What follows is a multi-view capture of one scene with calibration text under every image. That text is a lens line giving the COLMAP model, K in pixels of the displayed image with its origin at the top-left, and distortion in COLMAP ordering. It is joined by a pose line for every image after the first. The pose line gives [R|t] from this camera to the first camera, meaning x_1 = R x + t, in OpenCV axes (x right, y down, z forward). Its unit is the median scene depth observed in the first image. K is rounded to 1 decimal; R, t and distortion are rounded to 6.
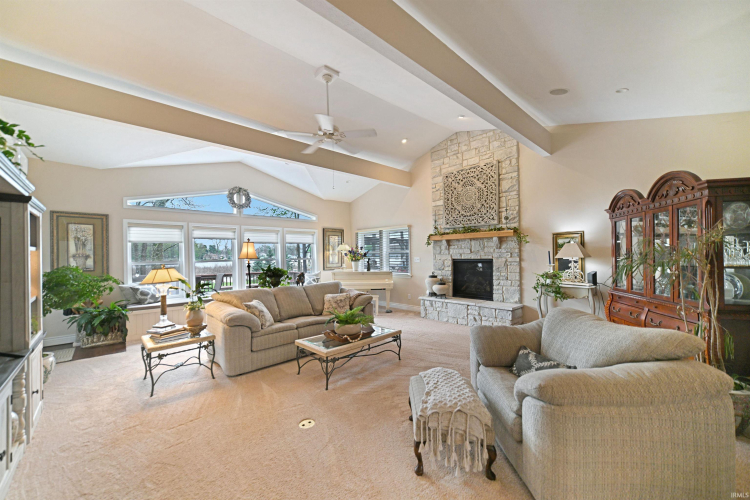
lens RADIAL K [[293.9, 0, 372.1], [0, 293.9, 254.7], [0, 0, 1]] dist [-0.002478, -0.000304]
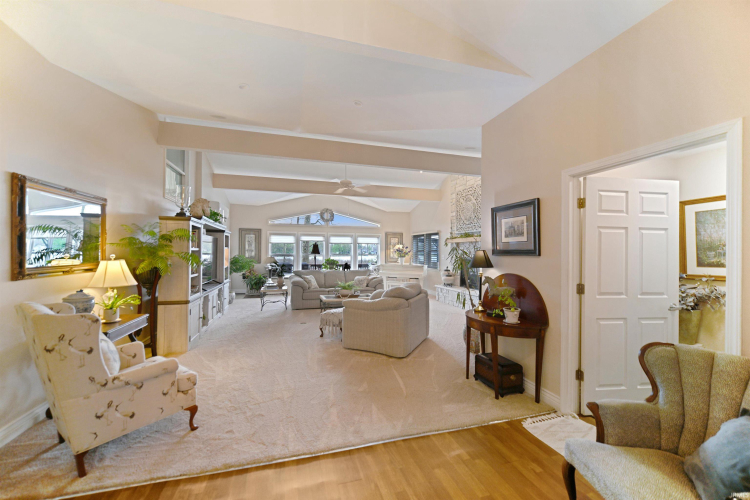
lens RADIAL K [[293.9, 0, 372.1], [0, 293.9, 254.7], [0, 0, 1]] dist [-0.002478, -0.000304]
pose [[0.897960, 0.024242, -0.439409, 0.522286], [-0.018631, 0.999681, 0.017079, -0.013031], [0.439682, -0.007150, 0.898125, -0.354155]]
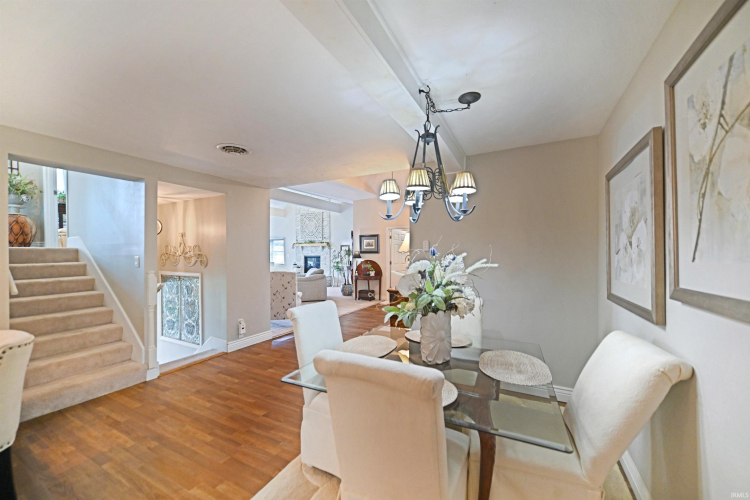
lens RADIAL K [[293.9, 0, 372.1], [0, 293.9, 254.7], [0, 0, 1]] dist [-0.002478, -0.000304]
pose [[0.946911, 0.014873, 0.321153, 0.067774], [-0.015769, 0.999876, 0.000189, -0.001174], [-0.321110, -0.005244, 0.947027, -1.155748]]
